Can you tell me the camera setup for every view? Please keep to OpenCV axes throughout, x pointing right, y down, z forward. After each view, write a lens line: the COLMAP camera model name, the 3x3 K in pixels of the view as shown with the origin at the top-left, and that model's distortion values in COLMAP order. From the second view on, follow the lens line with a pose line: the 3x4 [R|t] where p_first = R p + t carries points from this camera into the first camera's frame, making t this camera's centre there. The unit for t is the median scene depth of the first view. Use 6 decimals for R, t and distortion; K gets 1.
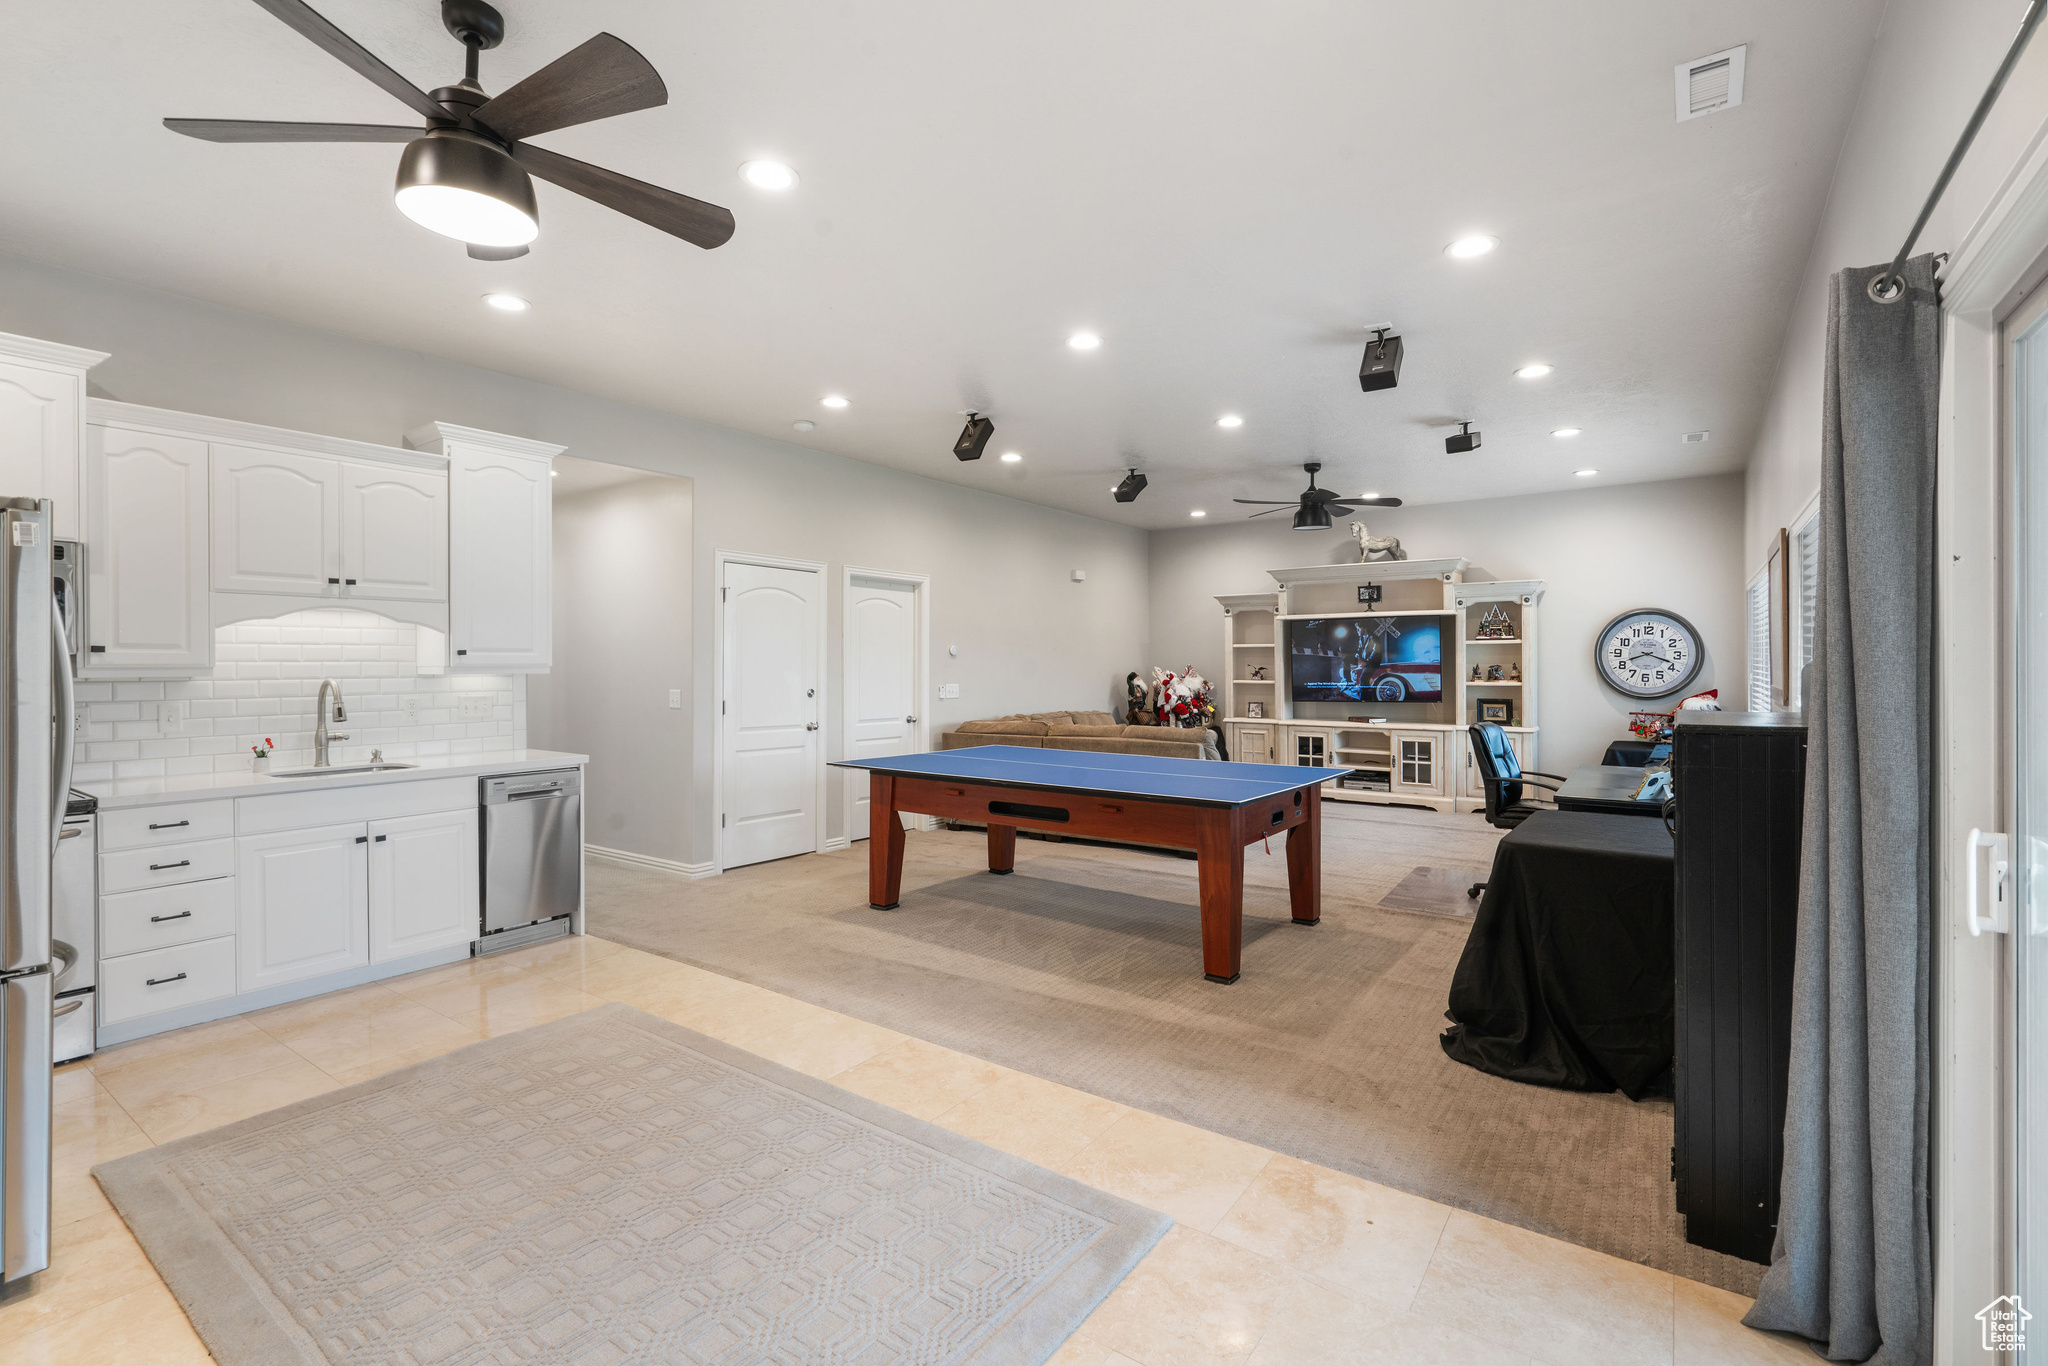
lens RADIAL K [[928.8, 0, 1028.6], [0, 928.8, 666.5], [0, 0, 1]] dist [-0.010820, 0.003723]
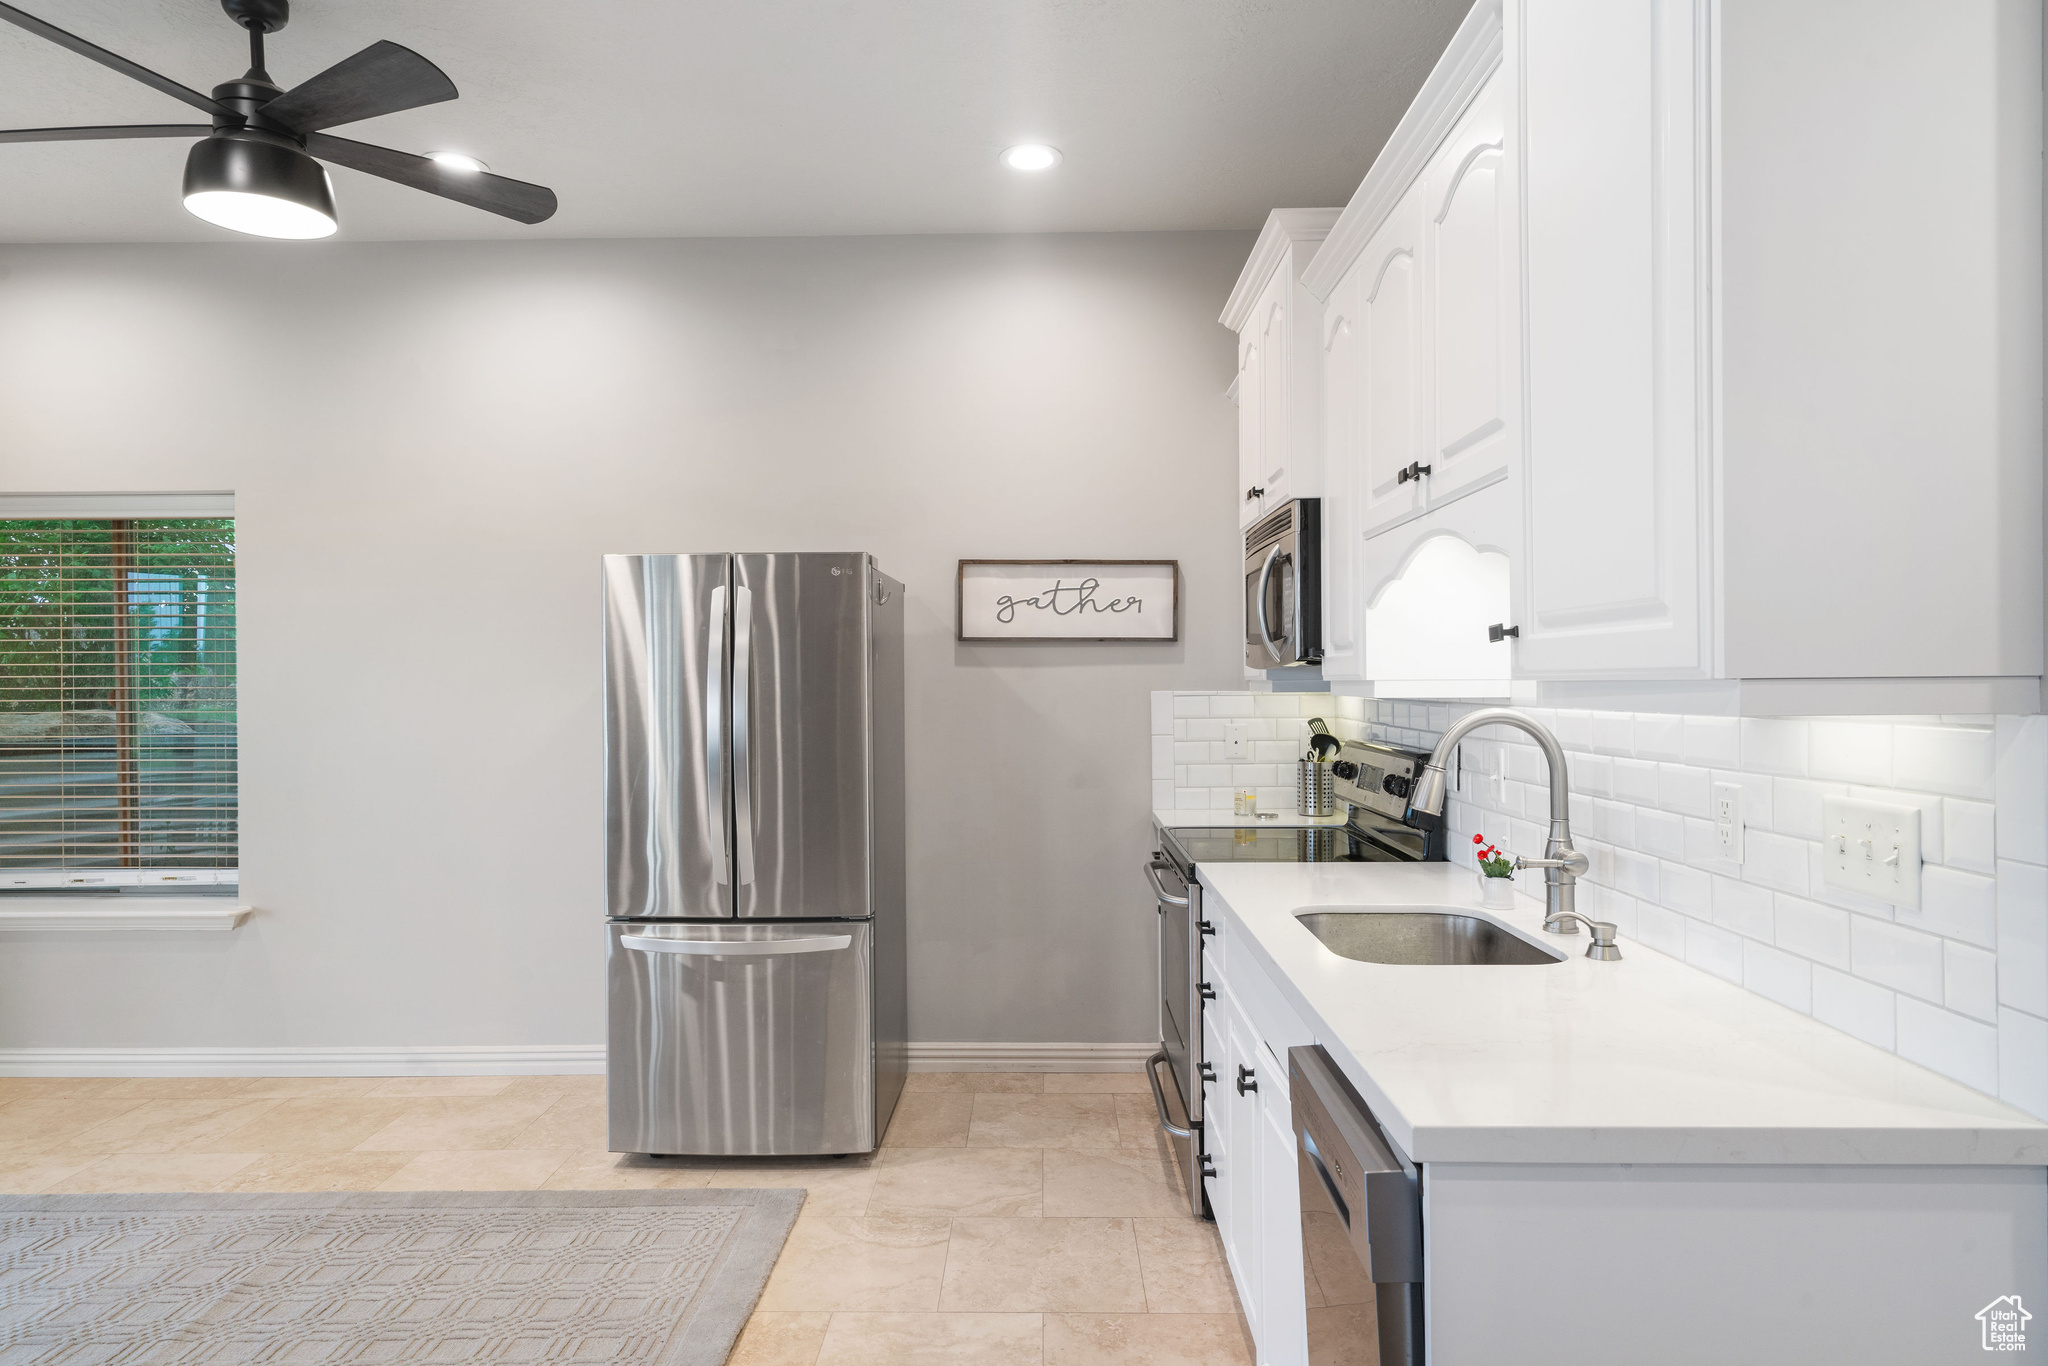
lens RADIAL K [[1181.2, 0, 1019.6], [0, 1181.2, 684.0], [0, 0, 1]] dist [0.000209, 0.002145]
pose [[-0.822765, 0.006428, -0.568346, -0.306388], [0.004843, 0.999979, 0.004299, -0.001282], [0.568361, 0.000785, -0.822779, 1.366712]]
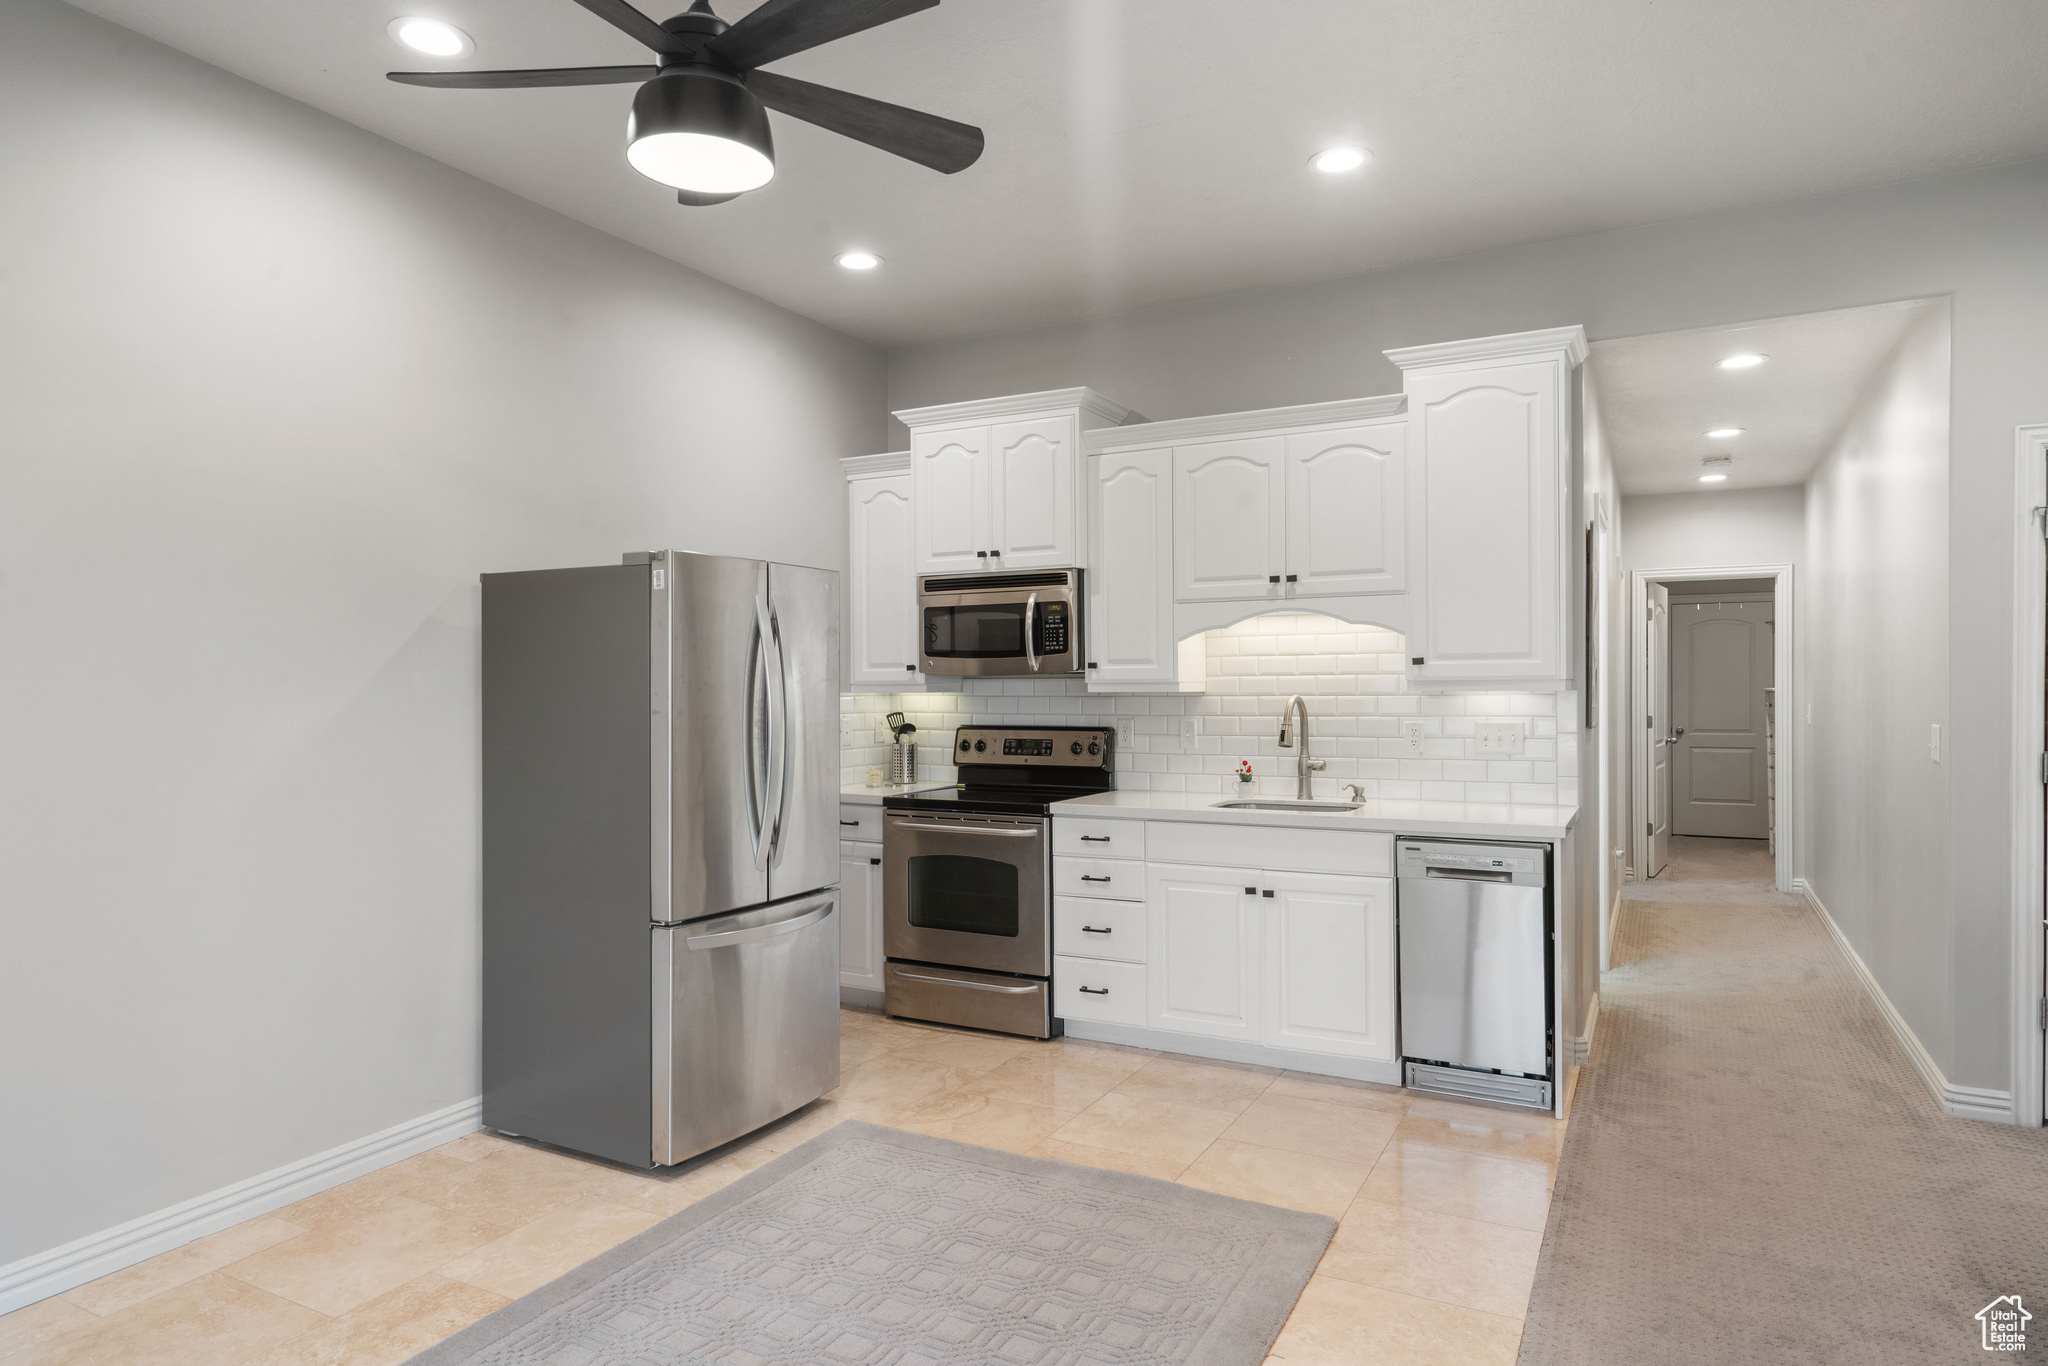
lens RADIAL K [[1181.2, 0, 1028.3], [0, 1181.2, 692.7], [0, 0, 1]] dist [0.000209, 0.002145]
pose [[0.124266, 0.003596, -0.992242, 0.291877], [0.002219, 0.999990, 0.003902, 0.005994], [0.992246, -0.002687, 0.124257, 0.654304]]
